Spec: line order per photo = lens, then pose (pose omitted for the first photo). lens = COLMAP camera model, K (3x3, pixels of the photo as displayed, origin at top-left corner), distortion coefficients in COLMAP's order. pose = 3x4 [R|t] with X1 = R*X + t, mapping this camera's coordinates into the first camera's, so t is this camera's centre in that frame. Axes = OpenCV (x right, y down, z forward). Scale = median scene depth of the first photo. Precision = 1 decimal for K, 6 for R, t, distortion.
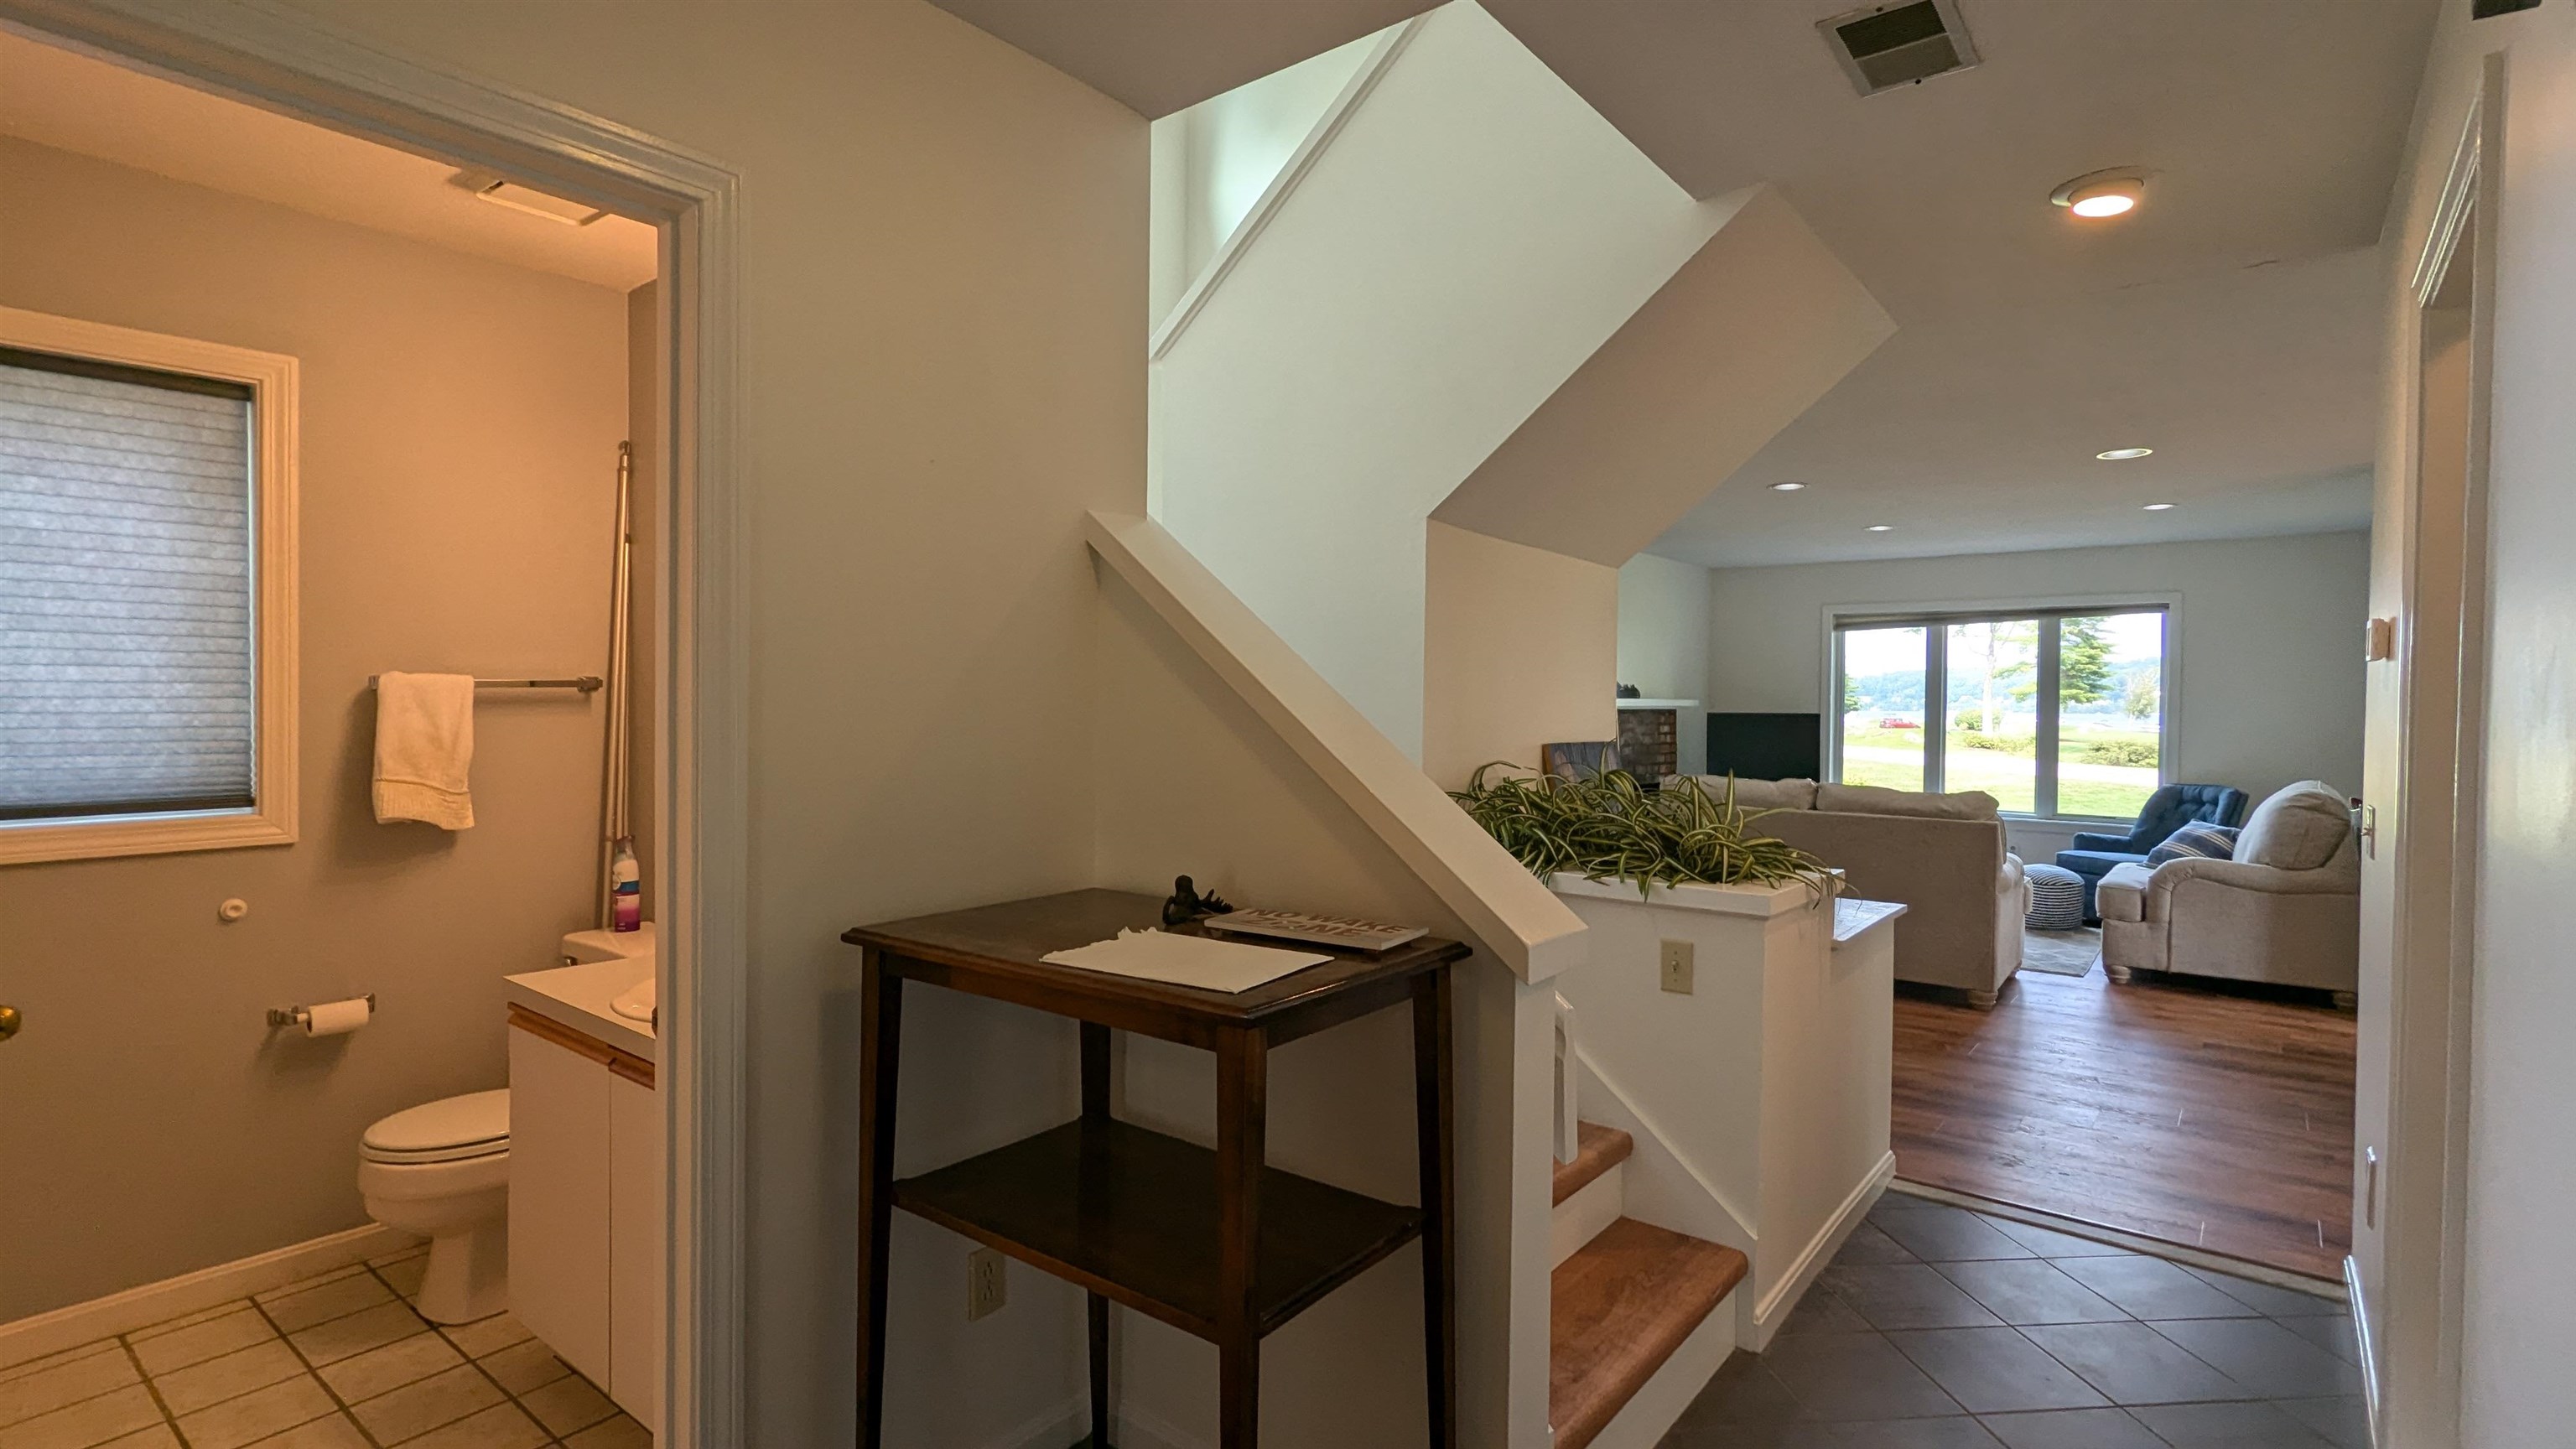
lens RADIAL K [[1220.2, 0, 1282.3], [0, 1220.2, 726.1], [0, 0, 1]] dist [-0.002325, 0.000983]
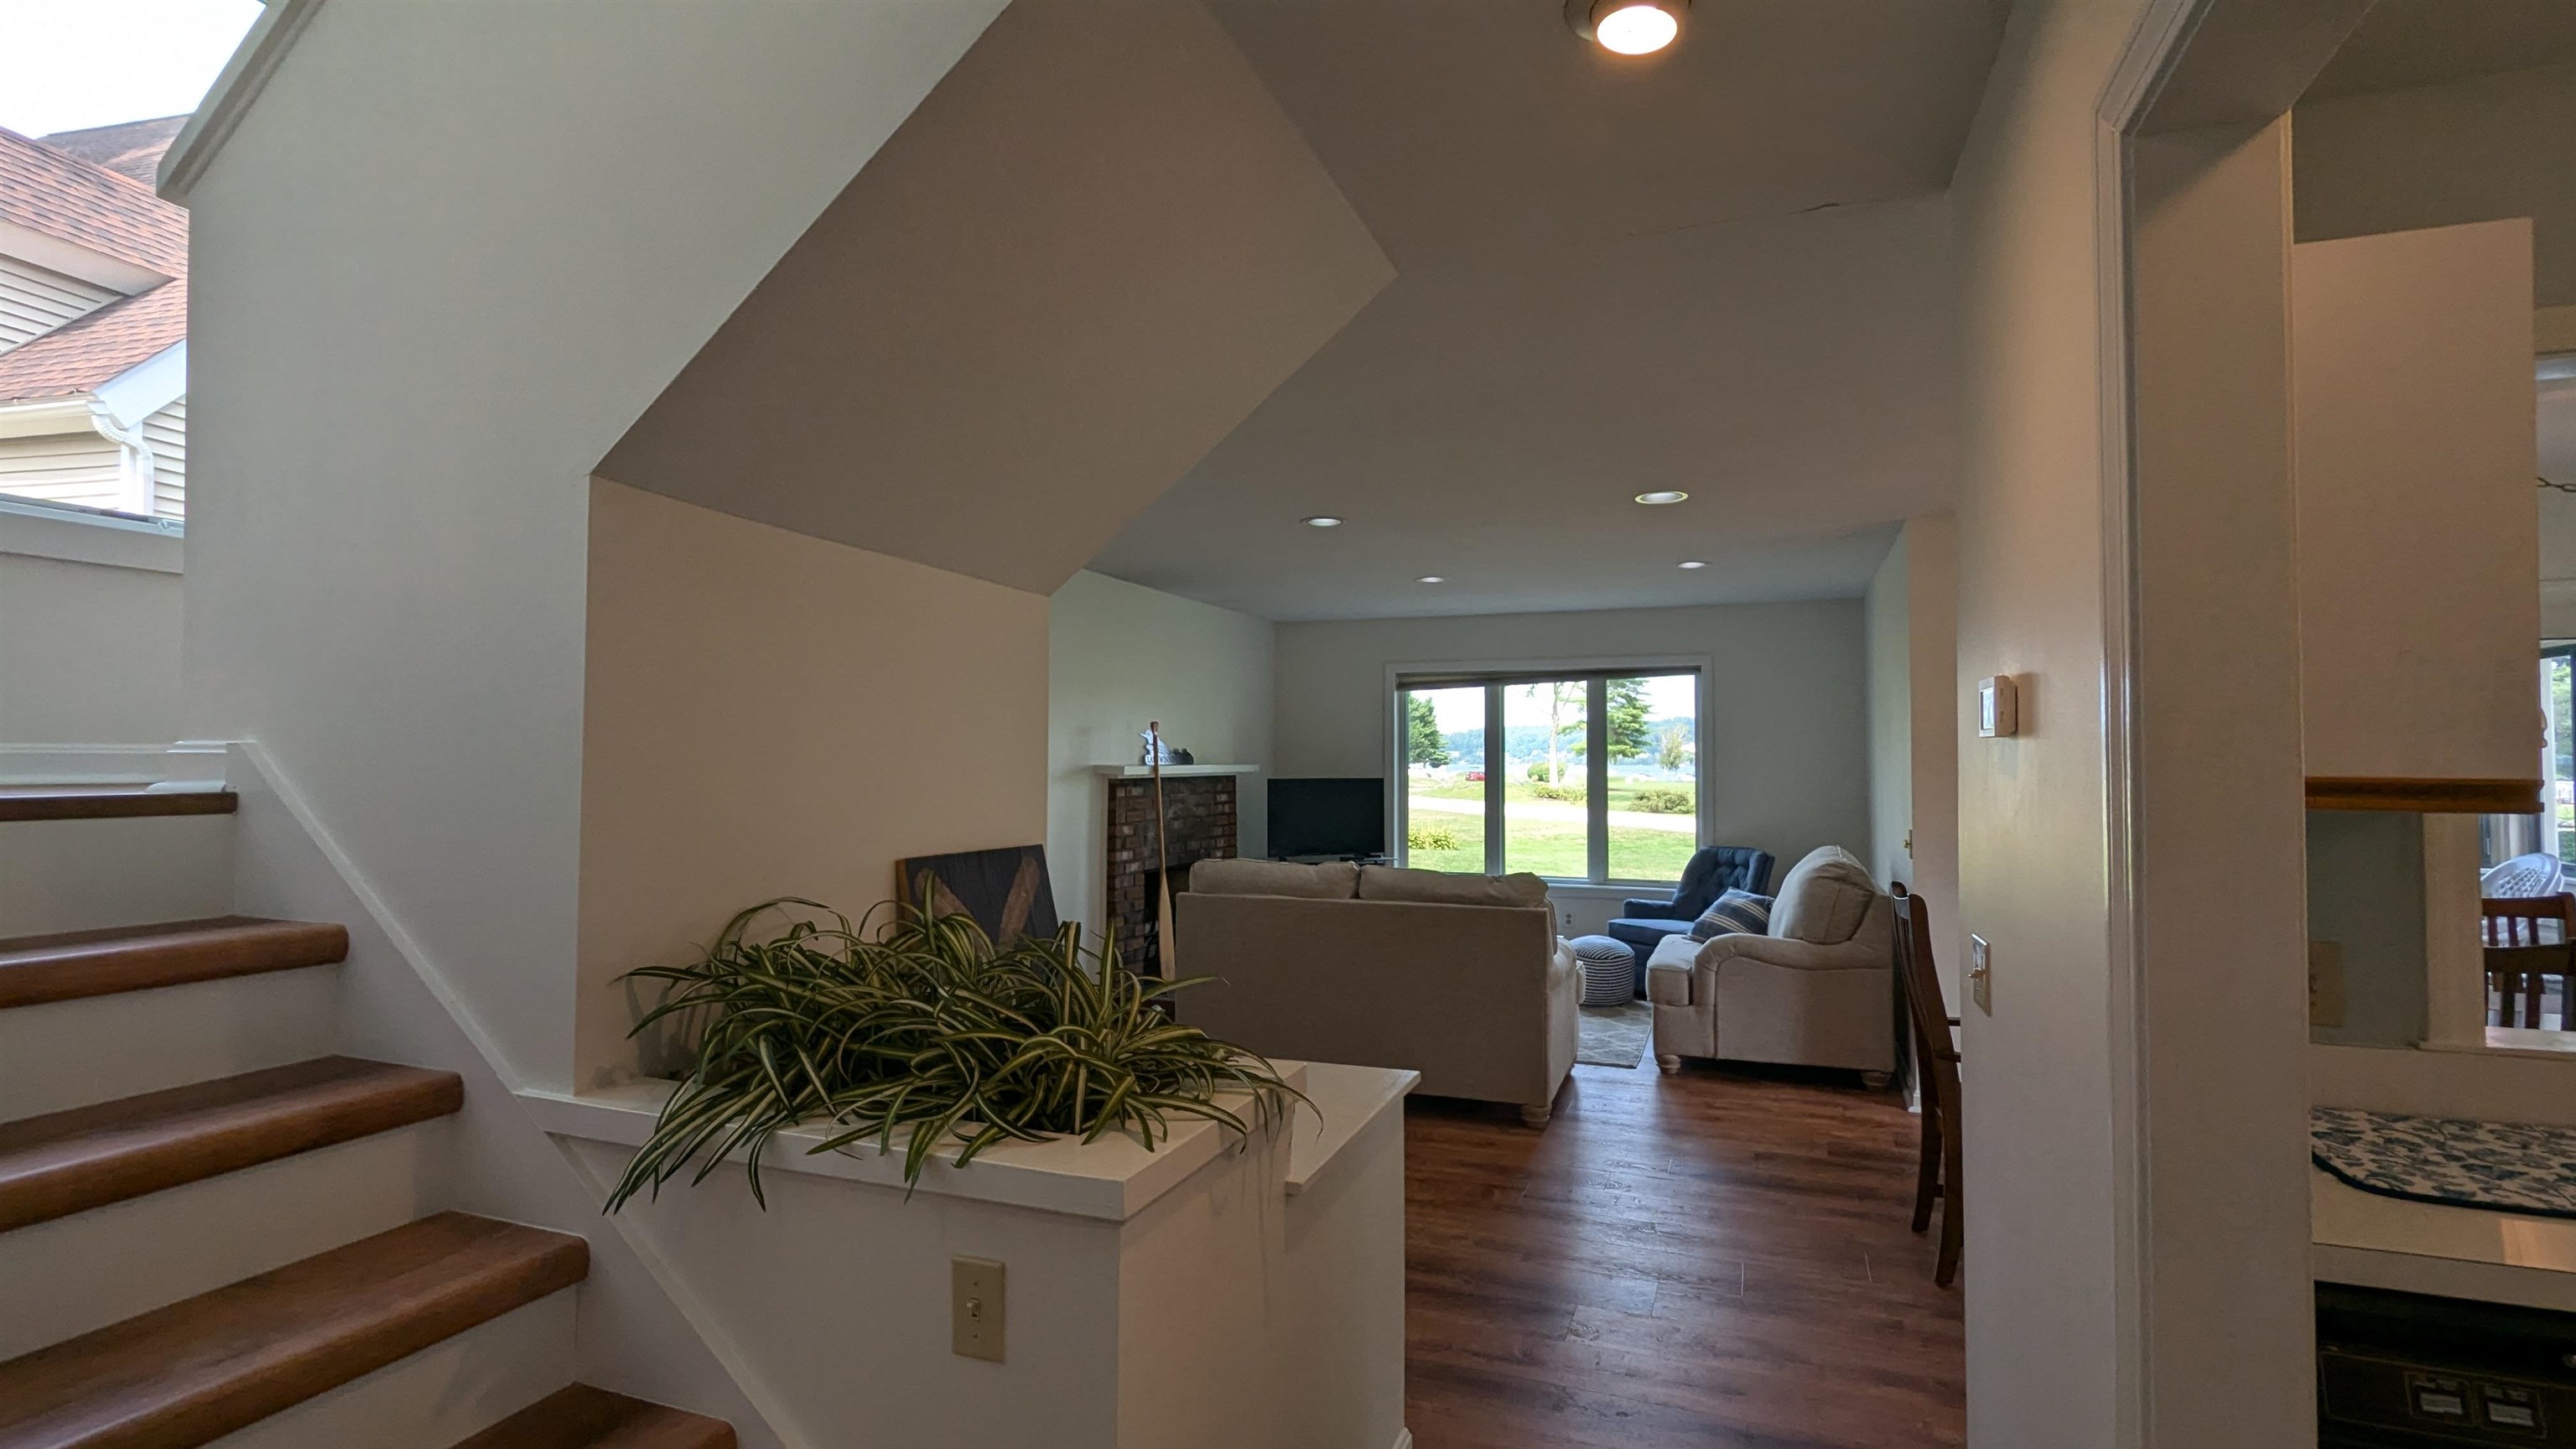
lens RADIAL K [[1220.2, 0, 1282.4], [0, 1220.2, 733.4], [0, 0, 1]] dist [-0.002325, 0.000983]
pose [[0.953968, -0.001057, 0.299907, 0.132136], [0.013333, 0.999155, -0.038888, -0.014338], [-0.299613, 0.041097, 0.953175, 0.200517]]
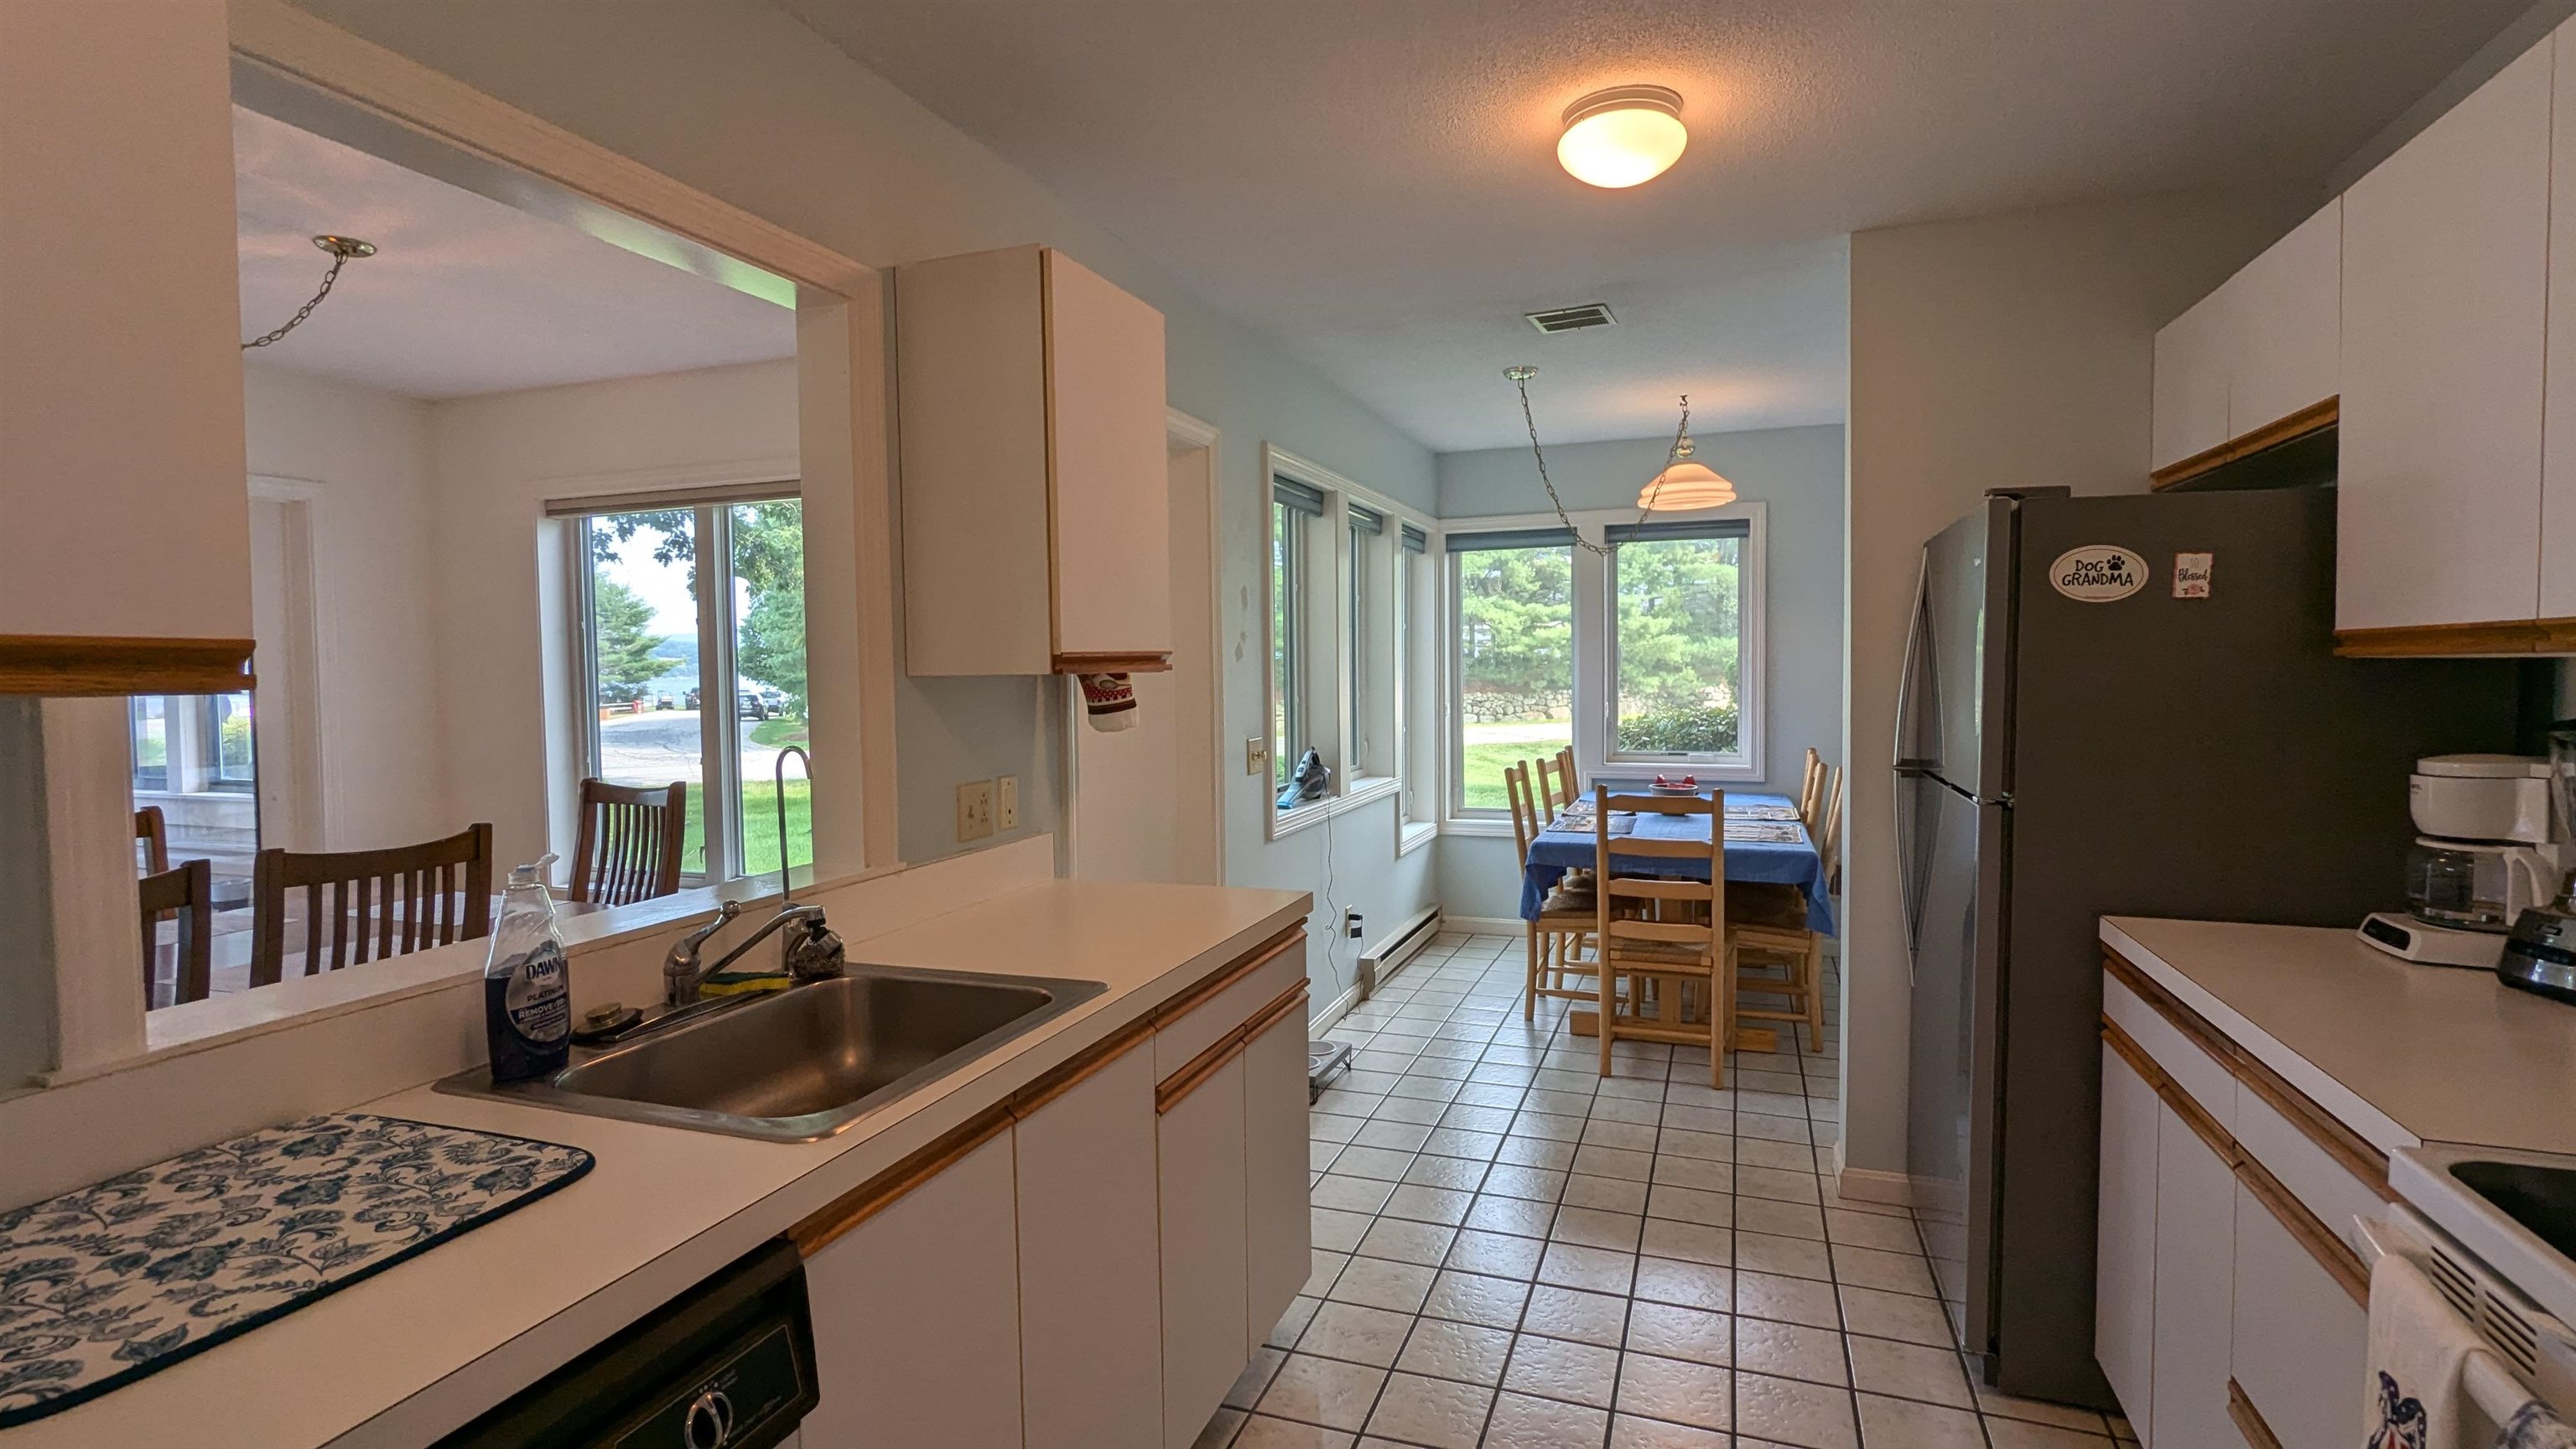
lens RADIAL K [[1220.2, 0, 1274.0], [0, 1220.2, 731.5], [0, 0, 1]] dist [-0.002325, 0.000983]
pose [[-0.315408, -0.056278, 0.947286, 0.258965], [0.026247, 0.997341, 0.067991, -0.005507], [-0.948593, 0.046308, -0.313092, 0.284455]]
